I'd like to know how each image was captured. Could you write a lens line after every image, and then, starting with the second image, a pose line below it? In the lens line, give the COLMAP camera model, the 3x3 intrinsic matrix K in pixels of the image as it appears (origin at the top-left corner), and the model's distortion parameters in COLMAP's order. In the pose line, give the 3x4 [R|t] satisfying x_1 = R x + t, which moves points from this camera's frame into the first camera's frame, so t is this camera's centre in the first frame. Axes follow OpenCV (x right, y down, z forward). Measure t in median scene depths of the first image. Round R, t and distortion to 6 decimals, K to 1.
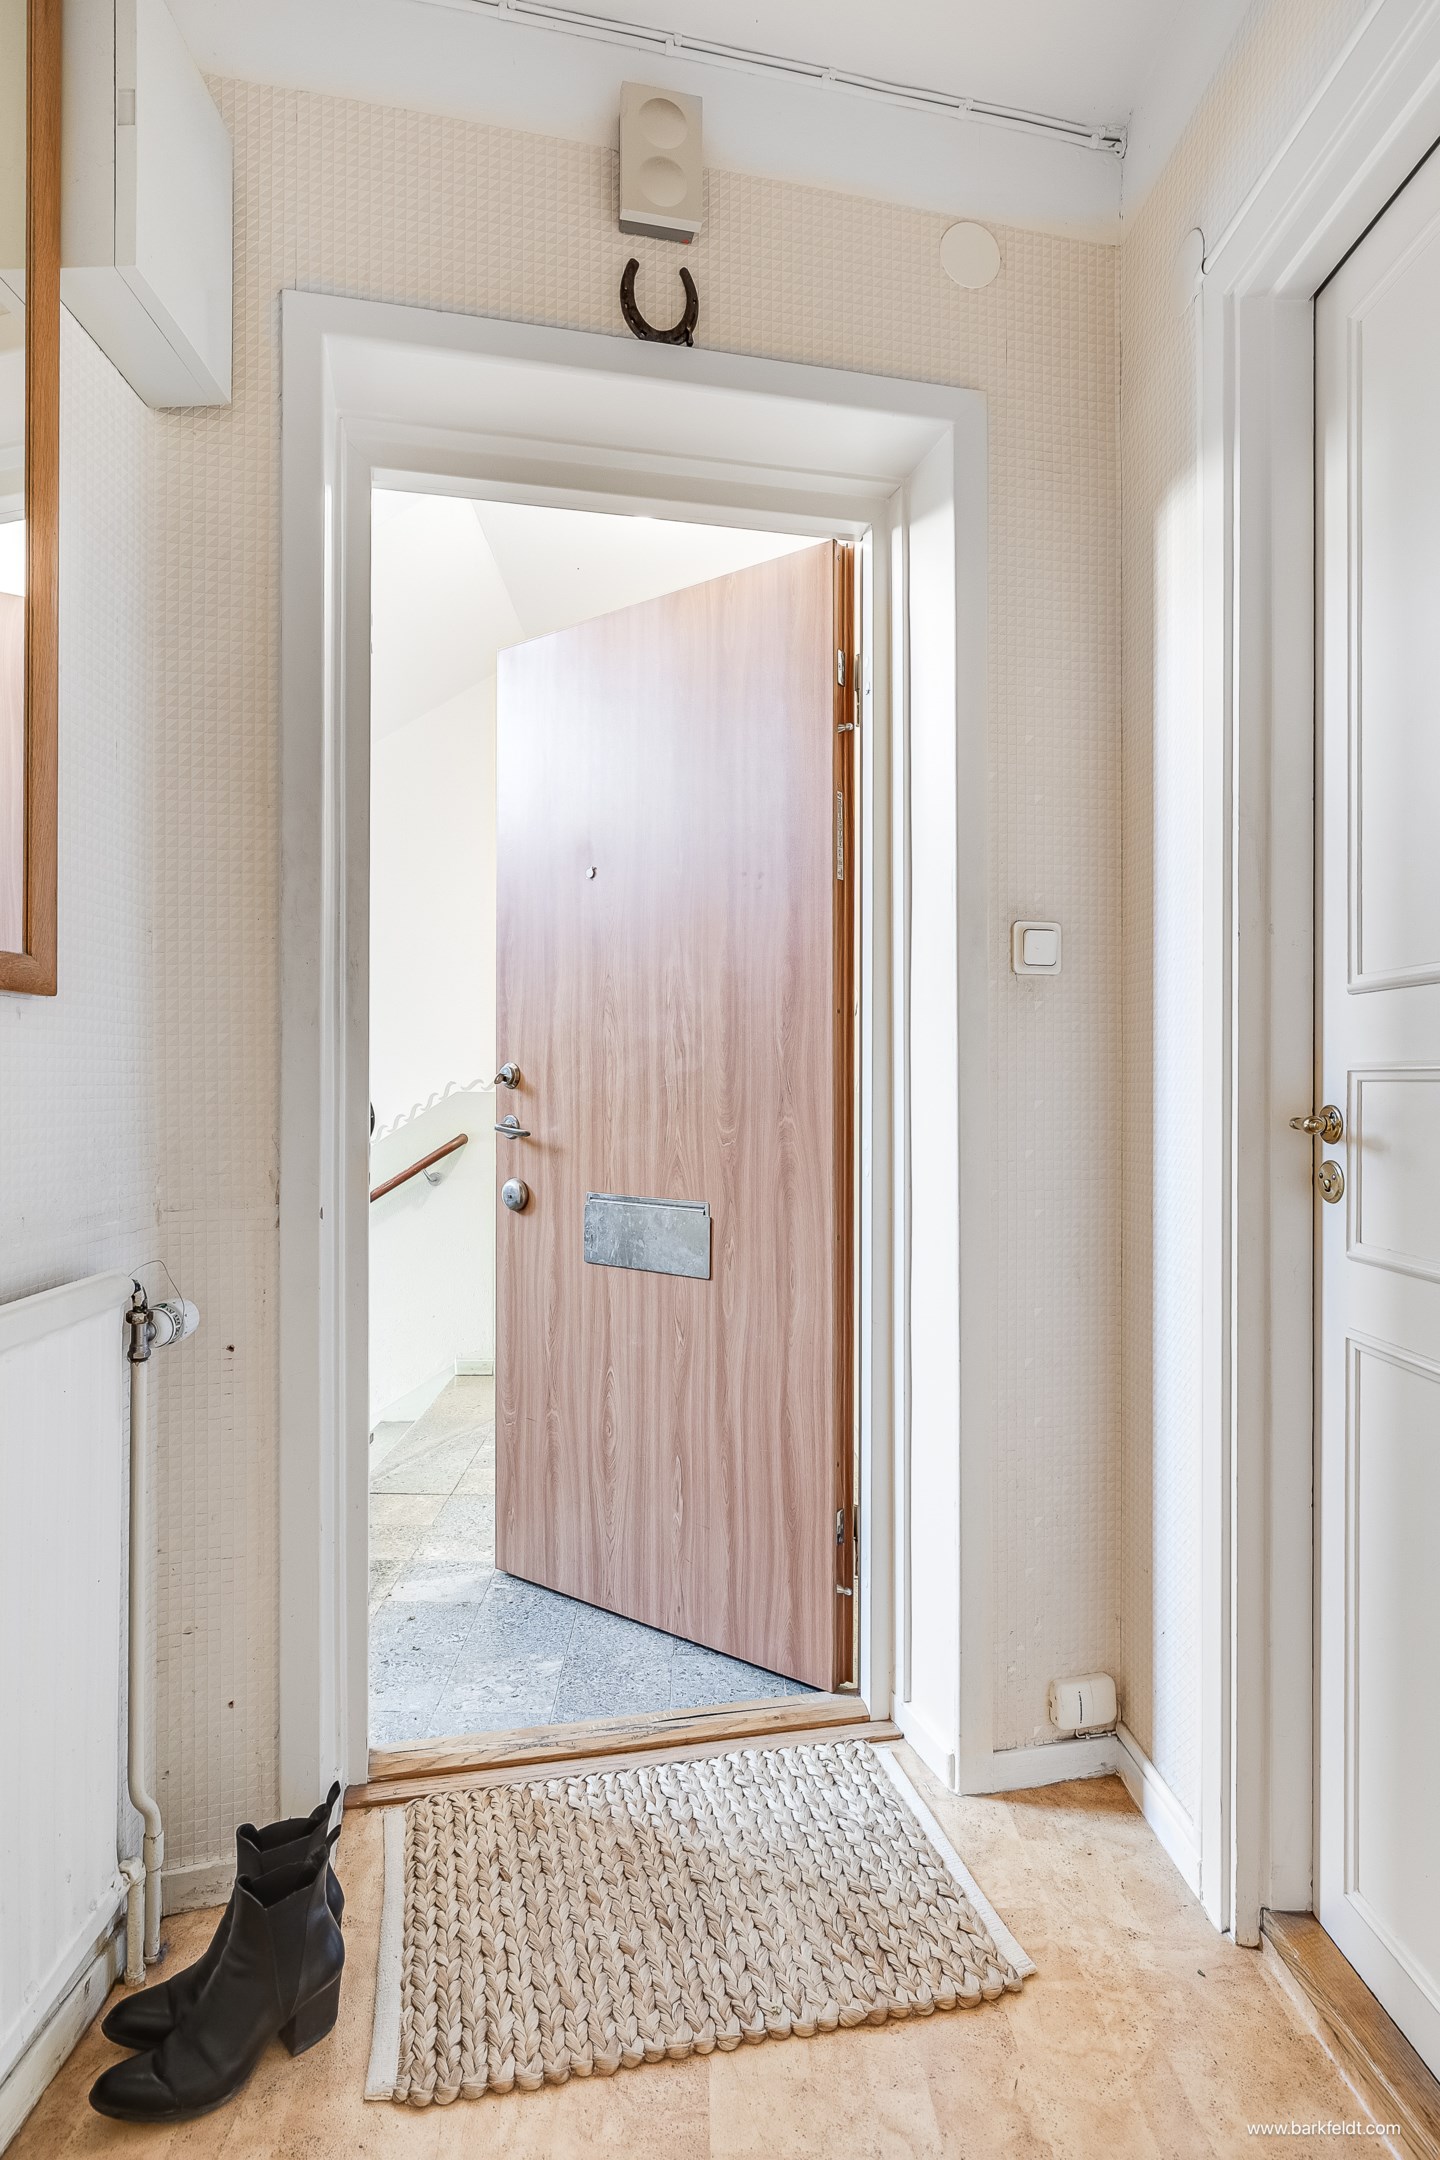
lens RADIAL K [[1096.9, 0, 721.4], [0, 1096.9, 1083.8], [0, 0, 1]] dist [-0.008681, 0.002577]
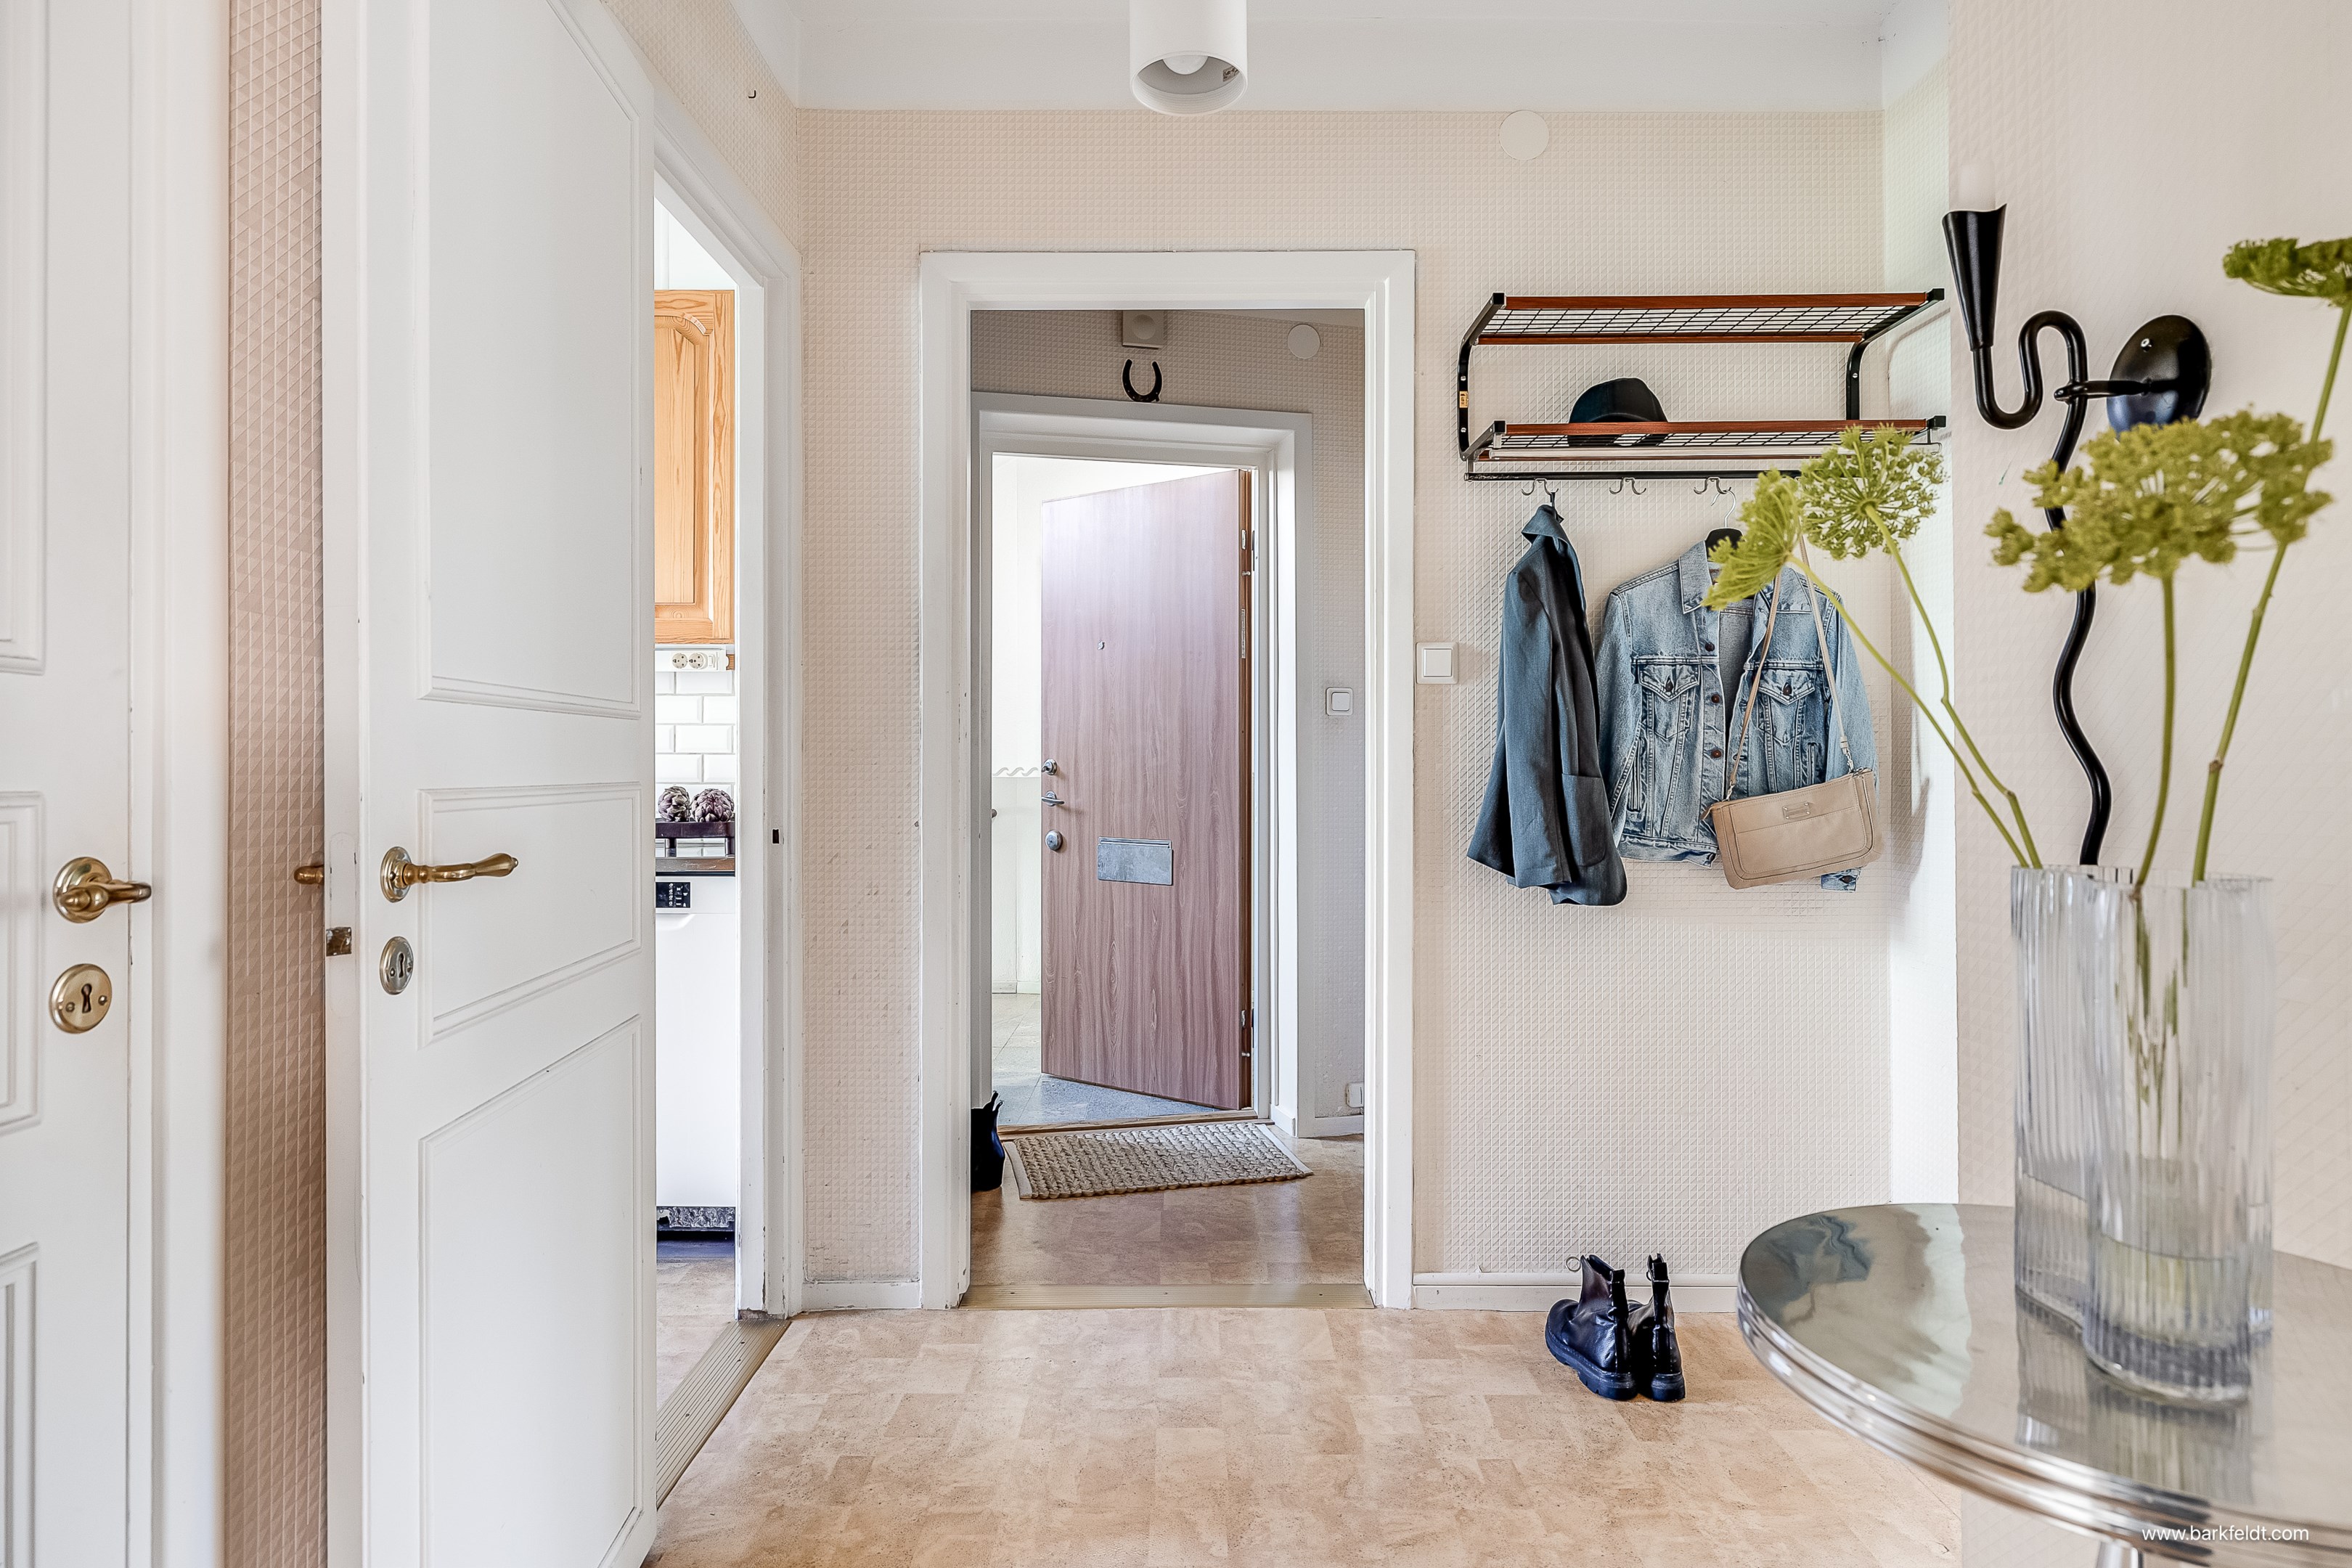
lens RADIAL K [[1276.9, 0, 1174.9], [0, 1276.9, 778.3], [0, 0, 1]] dist [0.003766, -0.001734]
pose [[0.999522, -0.000676, -0.030897, 0.057483], [0.000885, 0.999977, 0.006748, -0.004341], [0.030892, -0.006772, 0.999500, -1.029863]]
